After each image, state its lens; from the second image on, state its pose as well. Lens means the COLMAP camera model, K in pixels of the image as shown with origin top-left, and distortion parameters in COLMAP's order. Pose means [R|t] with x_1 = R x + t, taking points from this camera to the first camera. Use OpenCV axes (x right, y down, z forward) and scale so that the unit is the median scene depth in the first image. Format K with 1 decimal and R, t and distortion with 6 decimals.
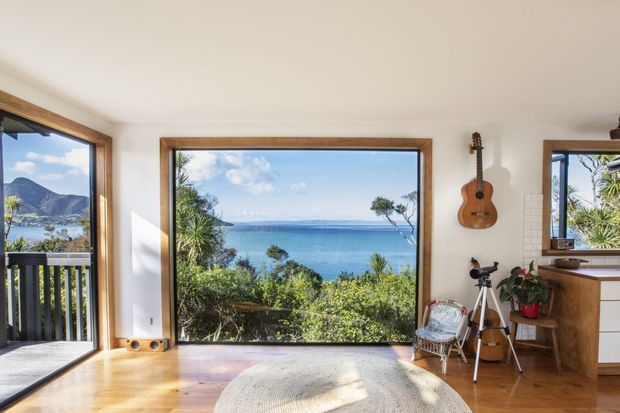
lens RADIAL K [[283.8, 0, 320.3], [0, 283.8, 225.6], [0, 0, 1]] dist [-0.012219, 0.000286]
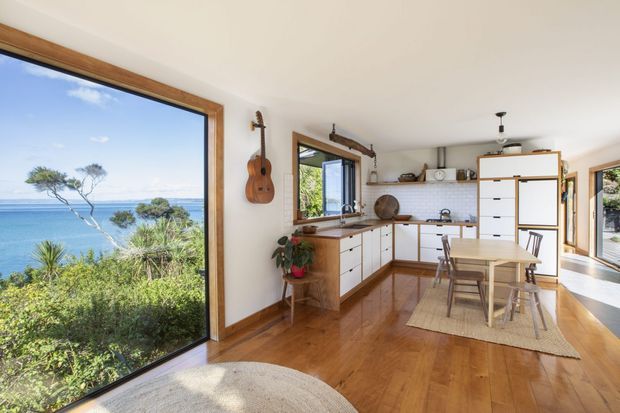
lens RADIAL K [[277.8, 0, 299.2], [0, 277.8, 200.7], [0, 0, 1]] dist [-0.056405, 0.025306]
pose [[0.551018, -0.005594, 0.834475, -0.211487], [0.013199, 0.999911, -0.002012, 0.003505], [-0.834389, 0.012123, 0.551043, 0.315831]]
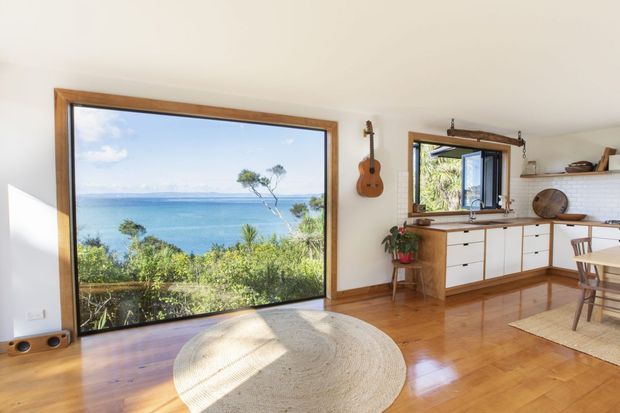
lens RADIAL K [[277.8, 0, 299.2], [0, 277.8, 200.7], [0, 0, 1]] dist [-0.056405, 0.025306]
pose [[0.916953, -0.010530, 0.398857, -0.219088], [0.005964, 0.999902, 0.012685, 0.007561], [-0.398952, -0.009253, 0.916925, -0.000805]]
